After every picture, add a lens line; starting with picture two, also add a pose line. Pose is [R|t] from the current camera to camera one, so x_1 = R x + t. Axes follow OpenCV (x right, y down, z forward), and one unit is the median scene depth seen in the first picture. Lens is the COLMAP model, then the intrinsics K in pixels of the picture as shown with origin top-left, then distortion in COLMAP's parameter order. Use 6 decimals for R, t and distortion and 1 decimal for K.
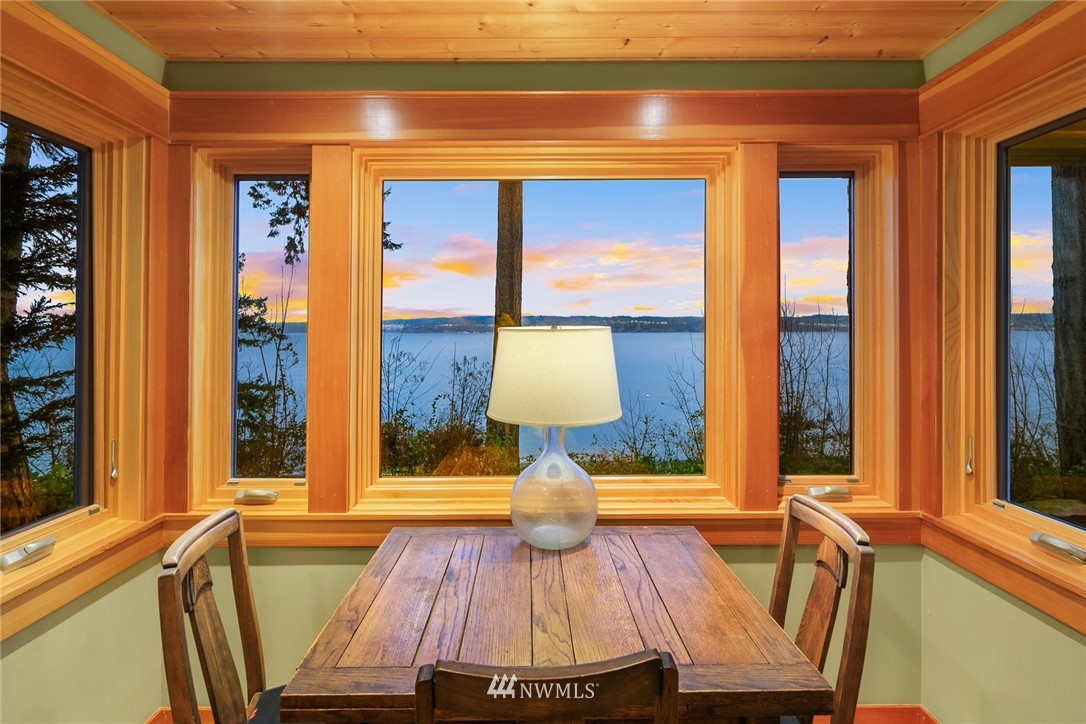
lens RADIAL K [[533.1, 0, 540.8], [0, 533.1, 341.0], [0, 0, 1]] dist [-0.001037, -0.000312]
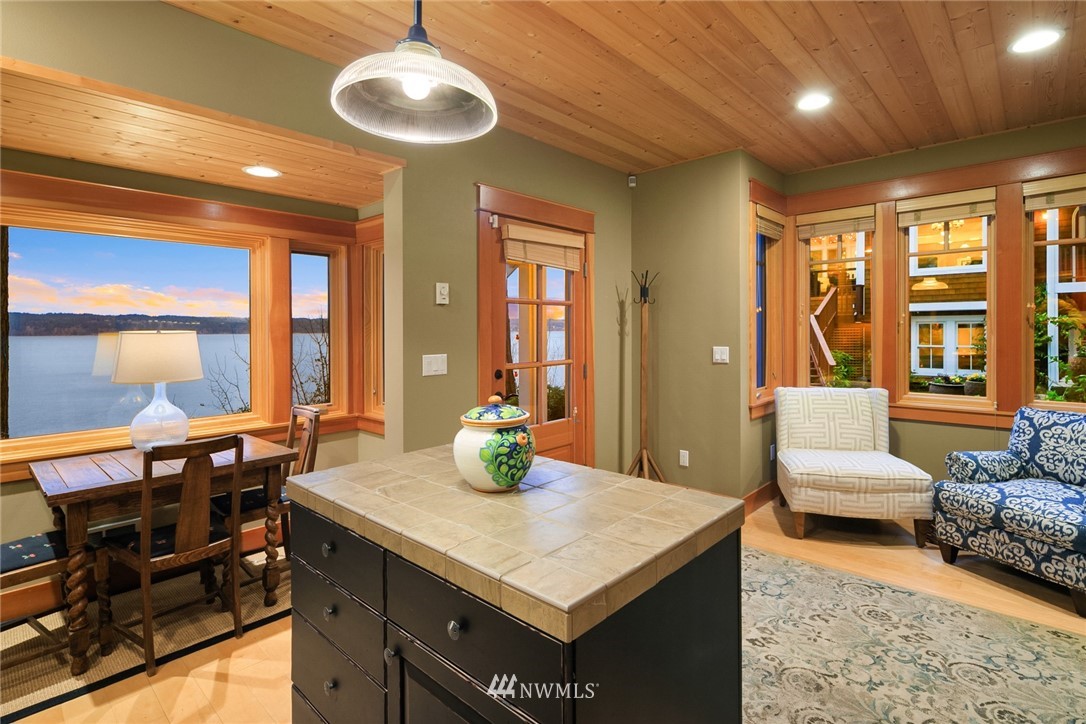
lens RADIAL K [[524.8, 0, 545.5], [0, 524.8, 333.0], [0, 0, 1]] dist [0.002432, 0.000238]
pose [[0.687441, -0.004921, 0.726224, -0.326666], [0.013133, 0.999898, -0.005657, 0.005331], [-0.726122, 0.013426, 0.687435, -1.045681]]
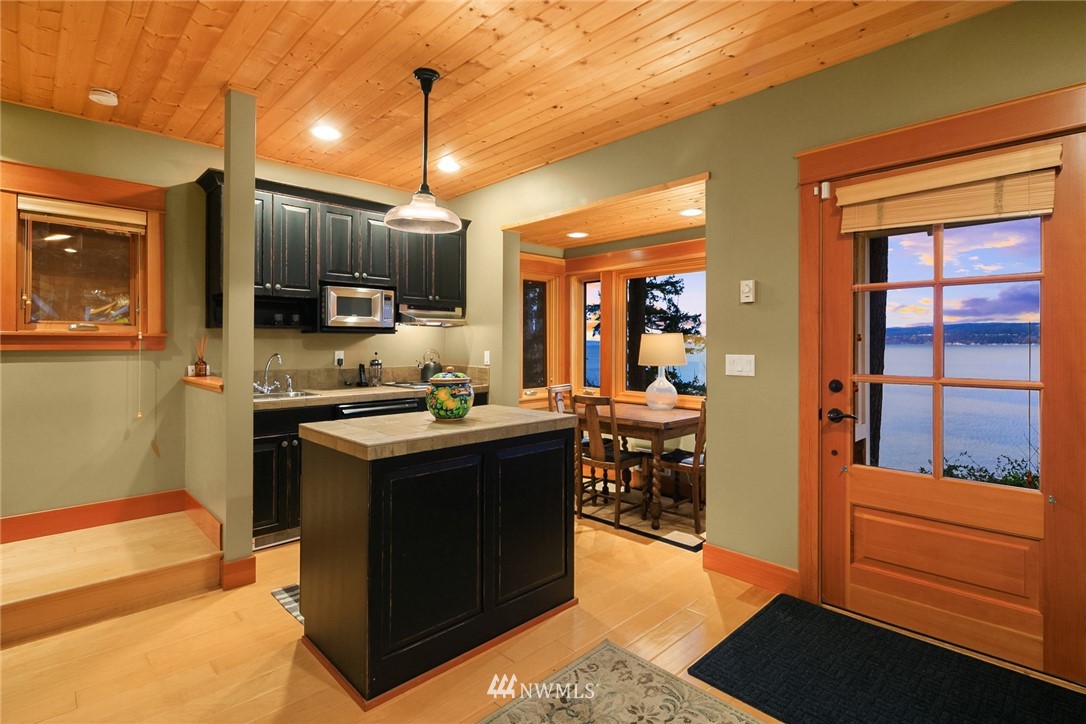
lens RADIAL K [[533.1, 0, 540.8], [0, 533.1, 341.0], [0, 0, 1]] dist [-0.001037, -0.000312]
pose [[0.683979, -0.001893, -0.729499, 1.502839], [-0.013239, 0.999800, -0.015007, 0.052027], [0.729381, 0.019922, 0.683817, -1.239053]]
